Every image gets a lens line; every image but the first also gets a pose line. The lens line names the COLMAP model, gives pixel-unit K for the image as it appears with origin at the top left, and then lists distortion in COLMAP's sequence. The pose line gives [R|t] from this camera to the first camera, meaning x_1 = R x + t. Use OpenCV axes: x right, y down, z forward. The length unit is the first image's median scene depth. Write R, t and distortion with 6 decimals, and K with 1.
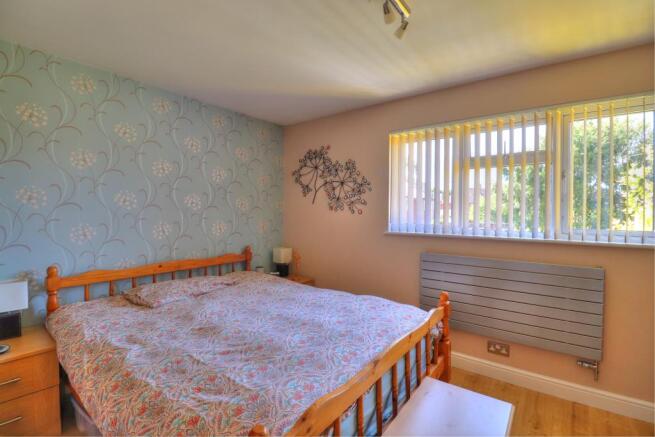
lens RADIAL K [[304.9, 0, 329.7], [0, 304.9, 213.7], [0, 0, 1]] dist [0.013908, -0.020017]
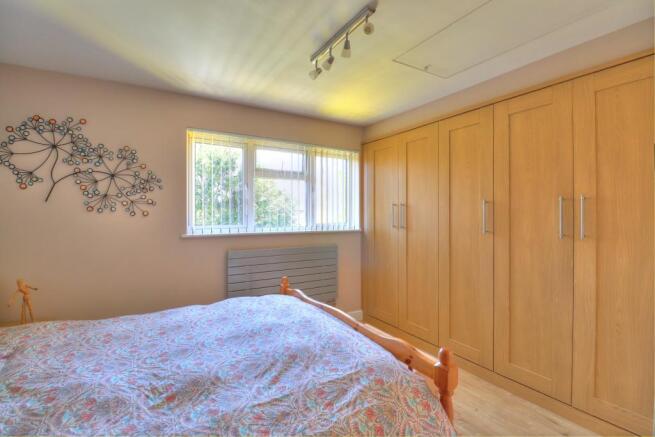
lens RADIAL K [[304.9, 0, 329.7], [0, 304.9, 213.7], [0, 0, 1]] dist [0.013908, -0.020017]
pose [[0.362863, -0.009750, 0.931792, -0.484422], [0.008248, 0.999940, 0.007251, -0.008037], [-0.931806, 0.005055, 0.362921, 0.242591]]
